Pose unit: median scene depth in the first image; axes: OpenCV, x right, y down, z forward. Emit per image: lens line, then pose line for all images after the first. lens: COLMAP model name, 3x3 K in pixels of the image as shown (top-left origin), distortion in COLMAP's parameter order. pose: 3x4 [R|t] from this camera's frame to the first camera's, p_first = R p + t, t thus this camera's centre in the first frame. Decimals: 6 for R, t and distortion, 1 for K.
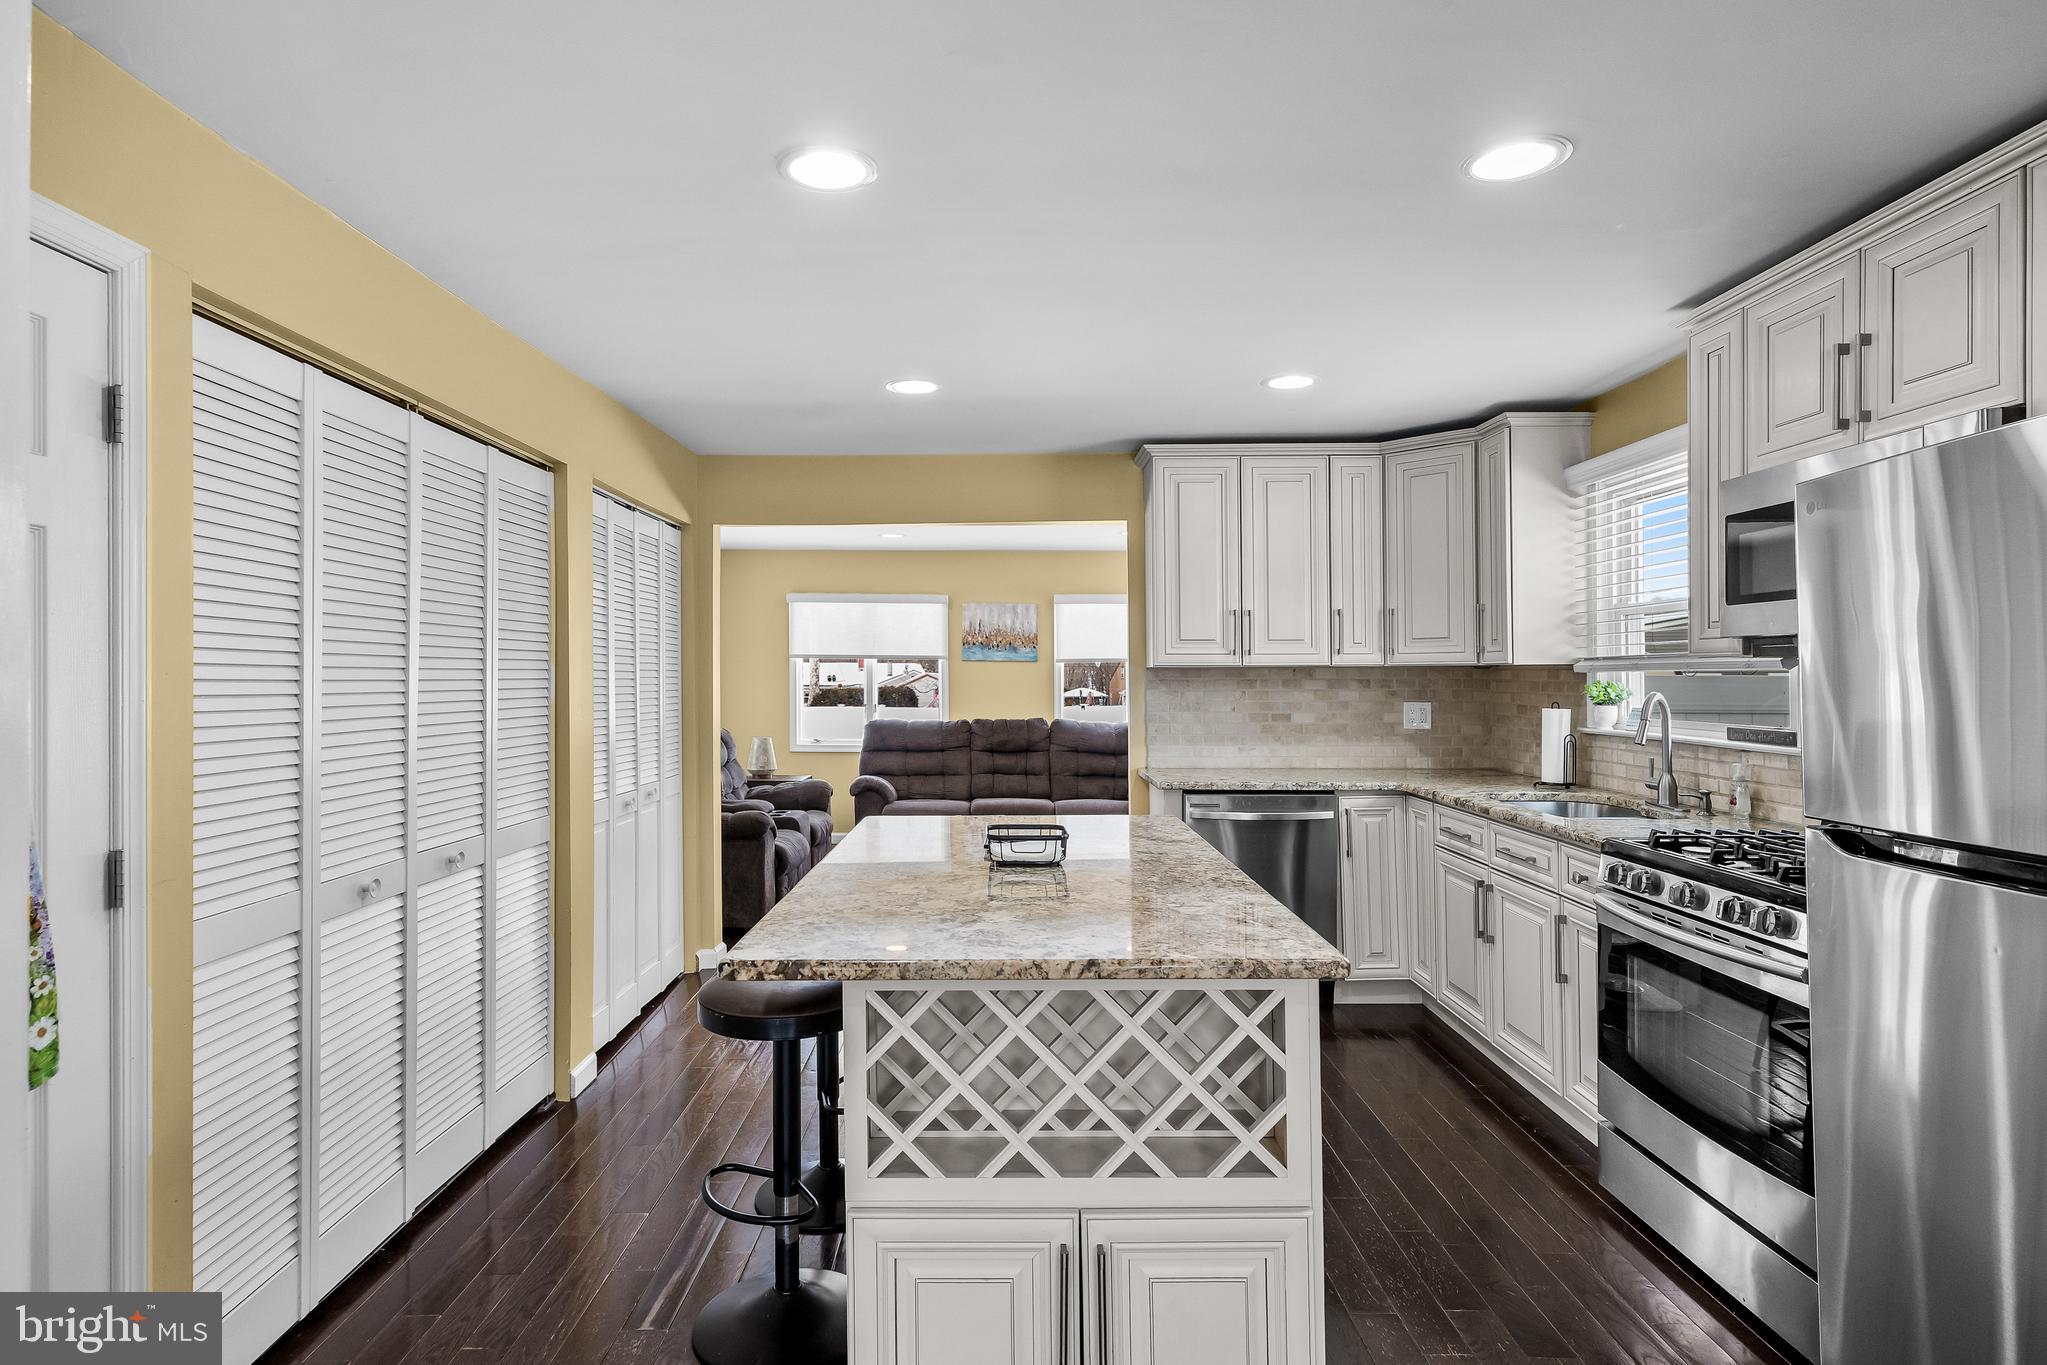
lens RADIAL K [[1071.9, 0, 1009.2], [0, 1071.9, 669.8], [0, 0, 1]] dist [0.002025, -0.004660]
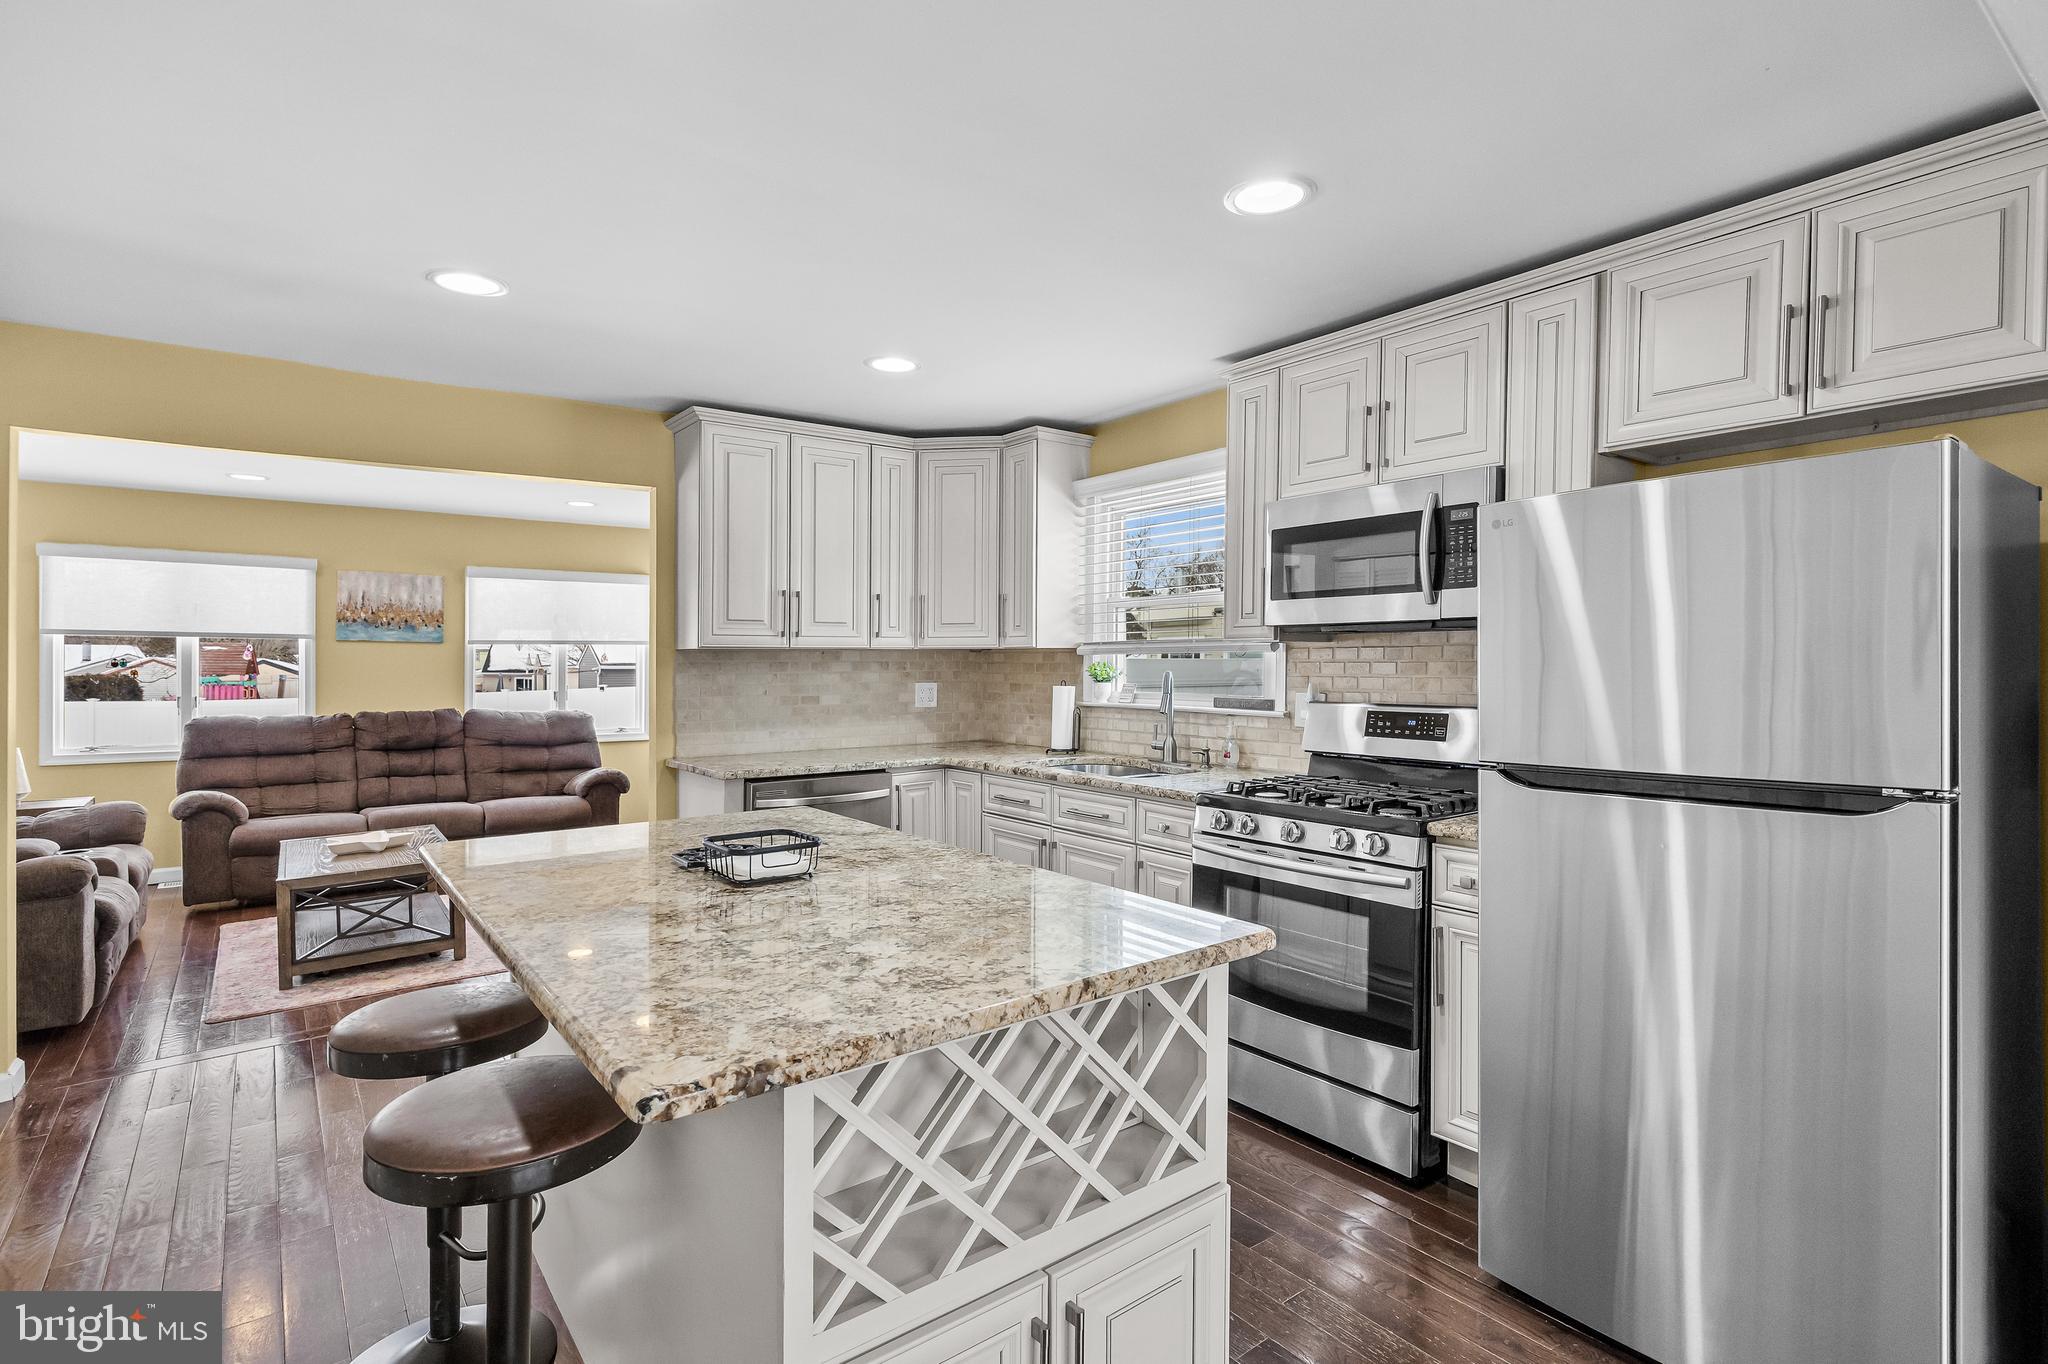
lens RADIAL K [[997.0, 0, 1030.6], [0, 997.0, 666.9], [0, 0, 1]] dist [0.001270, -0.000650]
pose [[0.792834, -0.005303, 0.609414, -0.177605], [-0.001797, 0.999937, 0.011039, 0.003405], [-0.609435, -0.009847, 0.792775, 0.153978]]
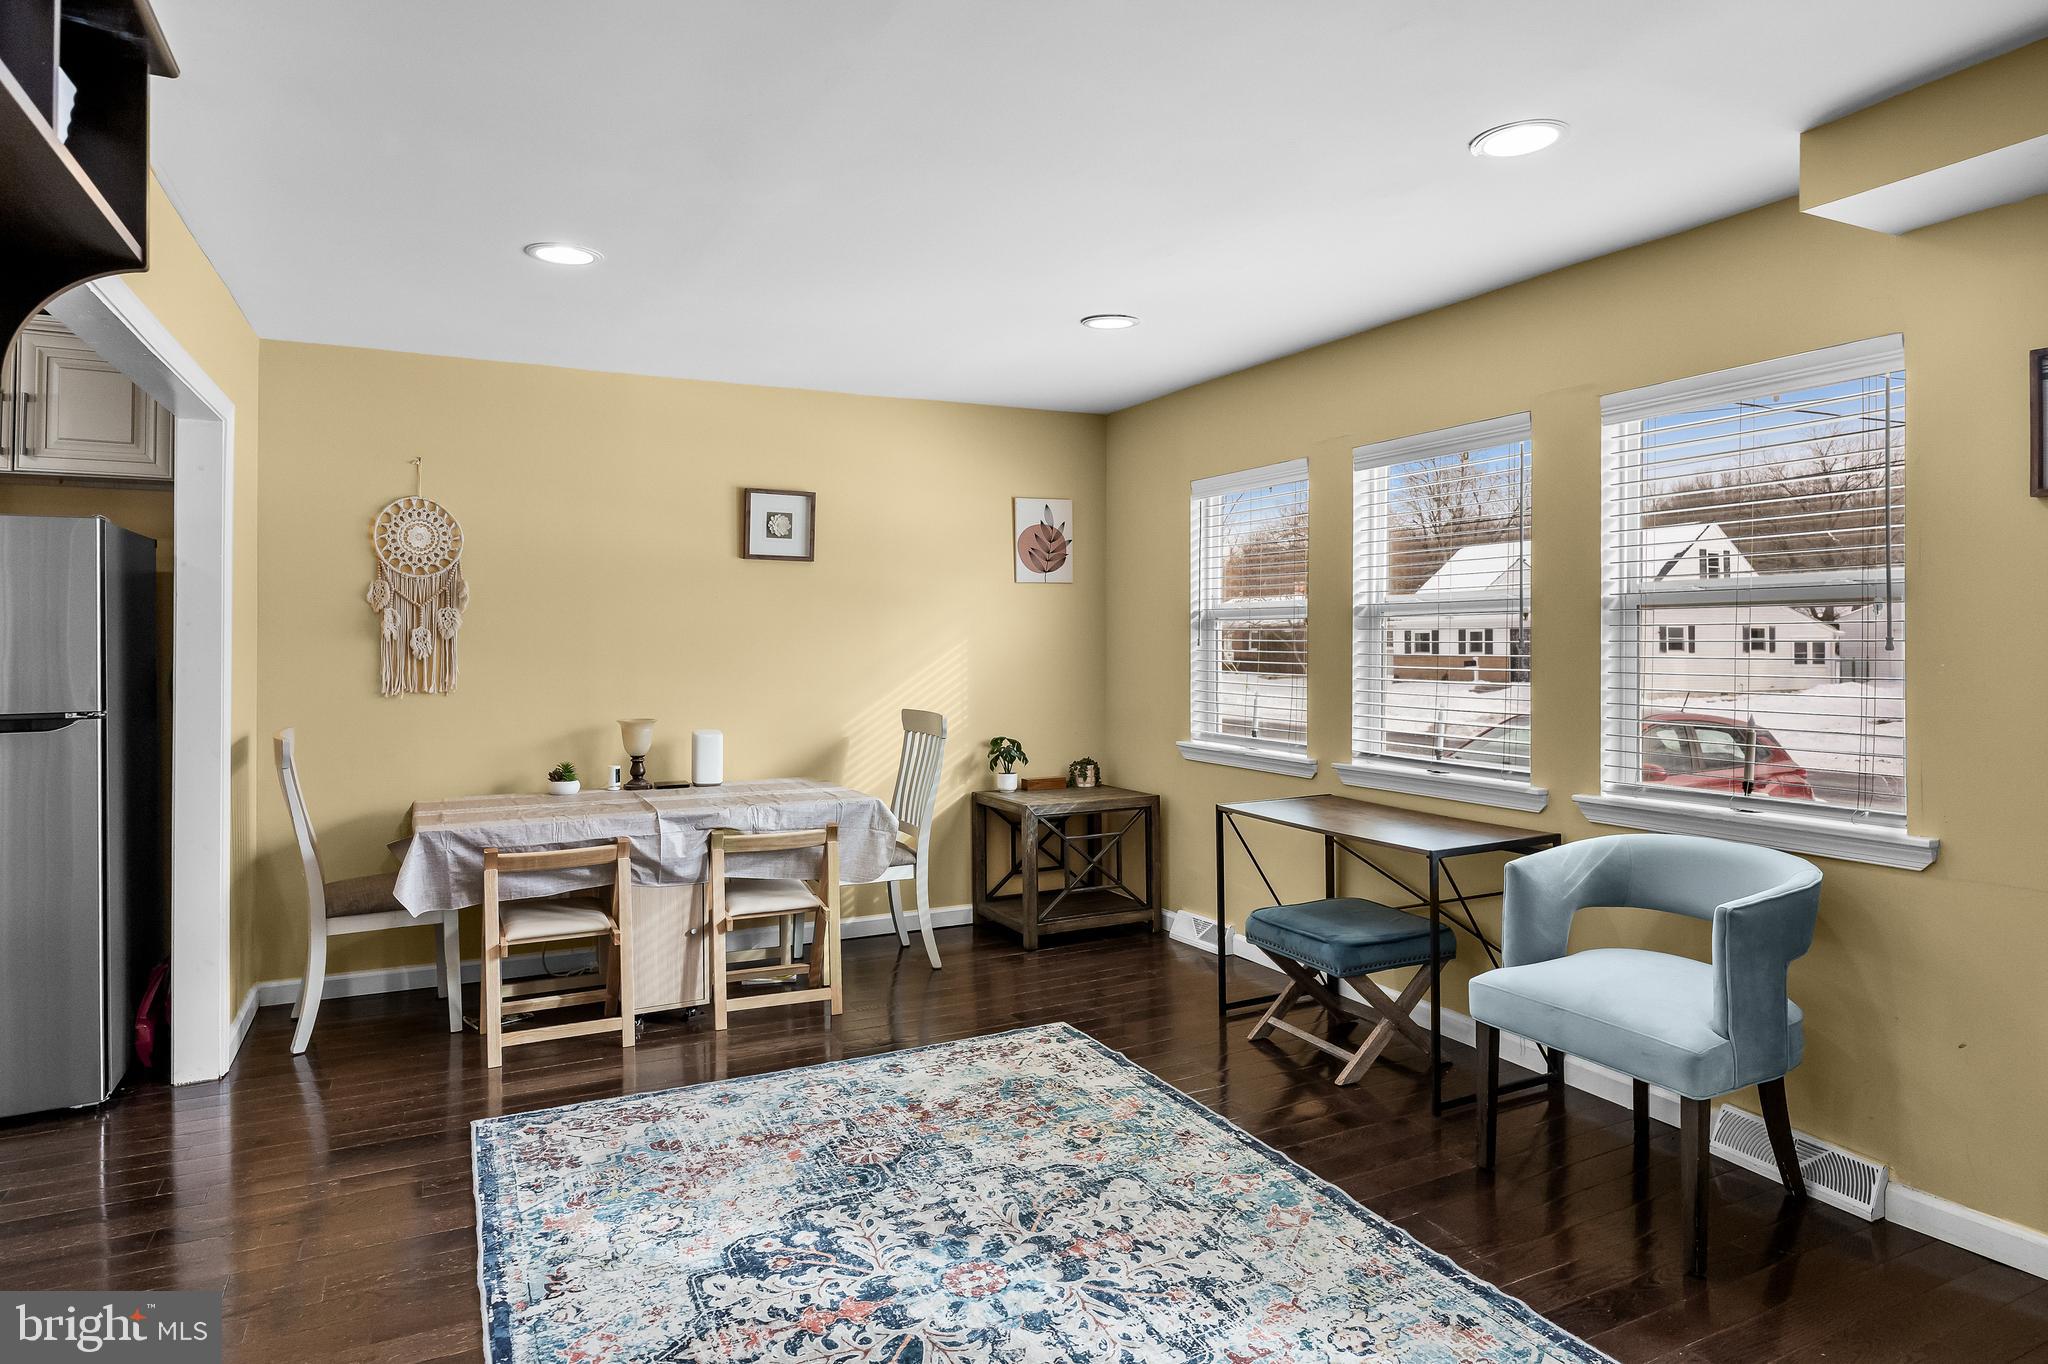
lens RADIAL K [[1191.8, 0, 1027.9], [0, 1191.8, 653.3], [0, 0, 1]] dist [-0.008012, 0.000334]
pose [[-0.454326, -0.001404, 0.890834, -0.673929], [-0.006414, 0.999978, -0.001695, 0.011109], [-0.890812, -0.006484, -0.454325, 0.046693]]
